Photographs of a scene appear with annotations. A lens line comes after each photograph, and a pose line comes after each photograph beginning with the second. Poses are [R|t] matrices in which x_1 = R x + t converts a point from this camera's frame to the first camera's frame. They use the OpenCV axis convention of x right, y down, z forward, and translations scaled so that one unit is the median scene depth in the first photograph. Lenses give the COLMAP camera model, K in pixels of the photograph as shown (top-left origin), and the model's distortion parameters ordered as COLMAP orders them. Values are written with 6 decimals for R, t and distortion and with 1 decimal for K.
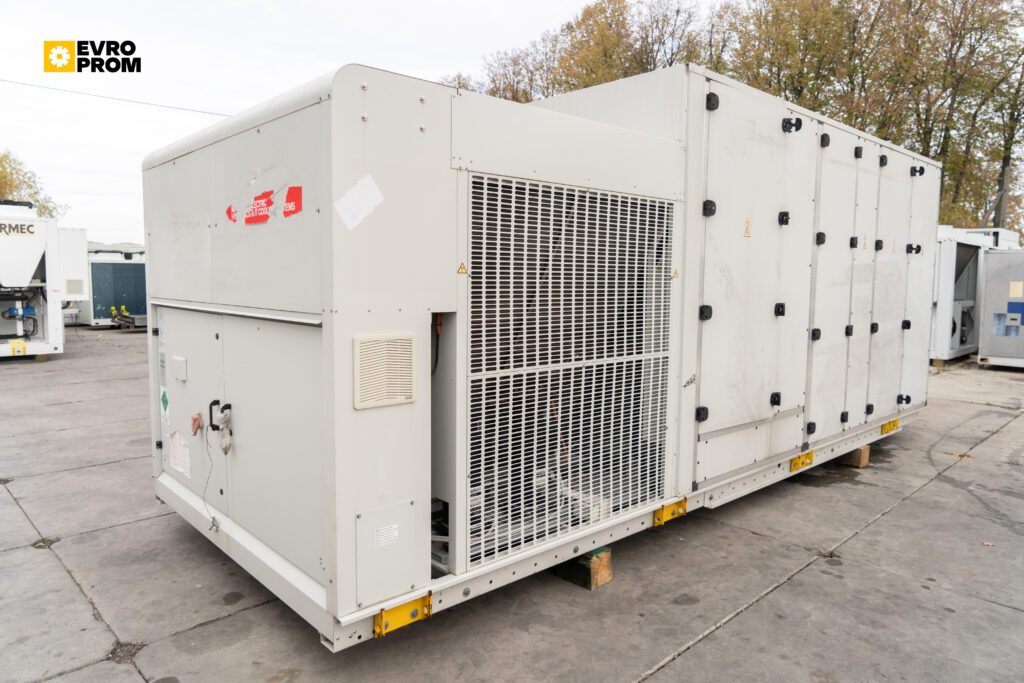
lens RADIAL K [[684.4, 0, 510.1], [0, 684.4, 338.2], [0, 0, 1]] dist [-0.031546, 0.012799]
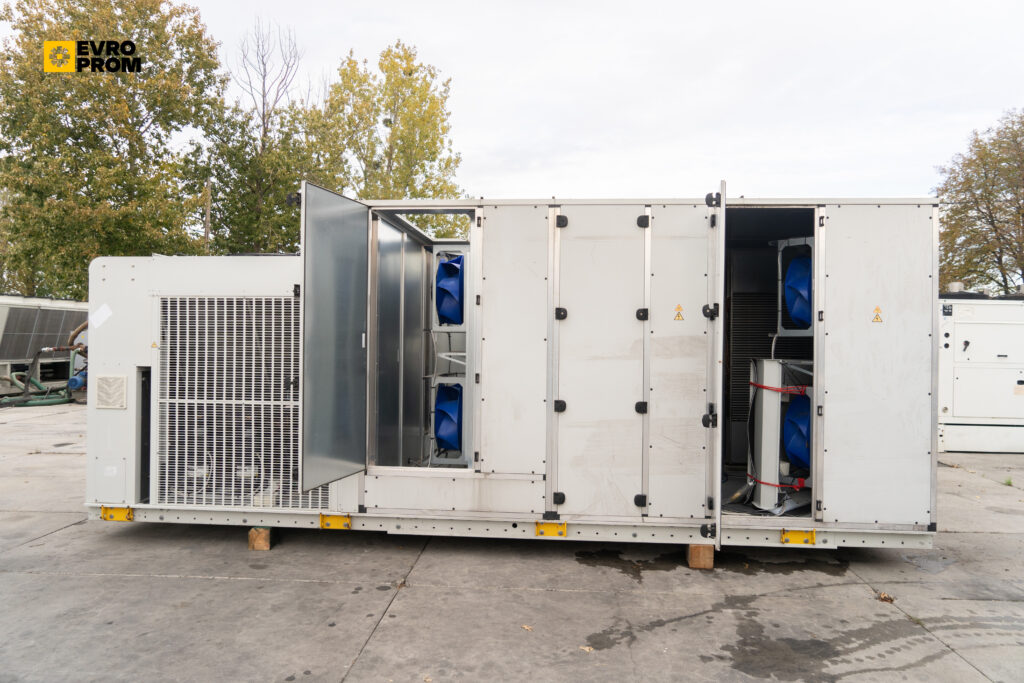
lens RADIAL K [[684.4, 0, 514.8], [0, 684.4, 337.4], [0, 0, 1]] dist [-0.031546, 0.012799]
pose [[0.681784, -0.006523, -0.731524, 1.570451], [-0.069067, 0.994920, -0.073242, -0.038695], [0.728286, 0.100459, 0.677870, 0.321305]]
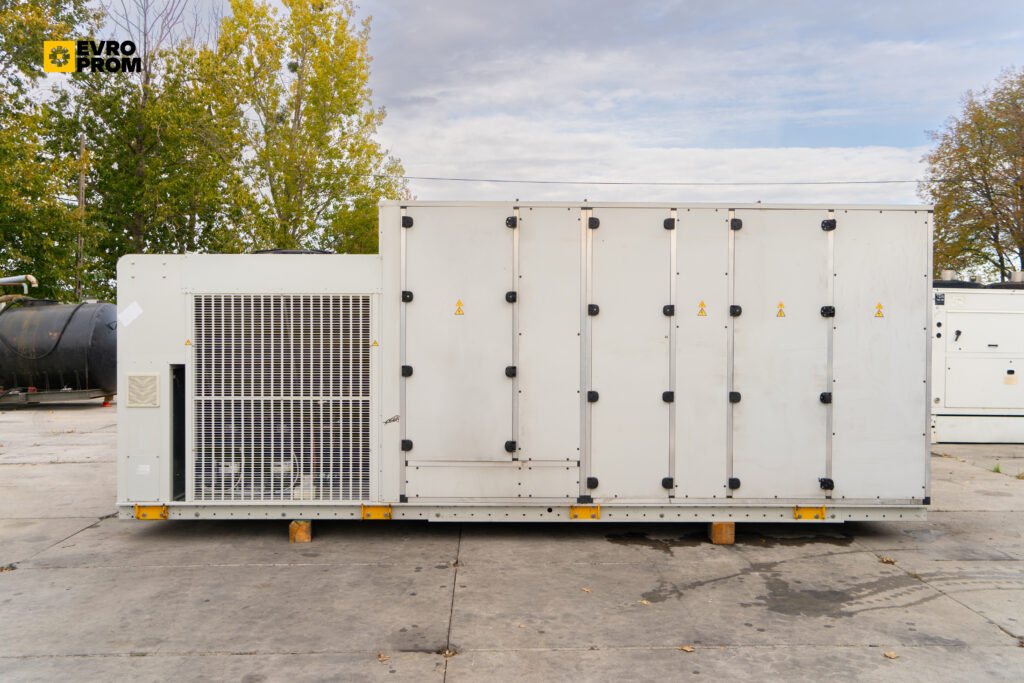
lens RADIAL K [[825.5, 0, 514.6], [0, 825.5, 341.8], [0, 0, 1]] dist [-0.013866, 0.000855]
pose [[0.746057, 0.001738, -0.665880, 1.680833], [-0.055828, 0.996639, -0.059949, -0.009873], [0.663537, 0.081900, 0.743647, -0.112178]]
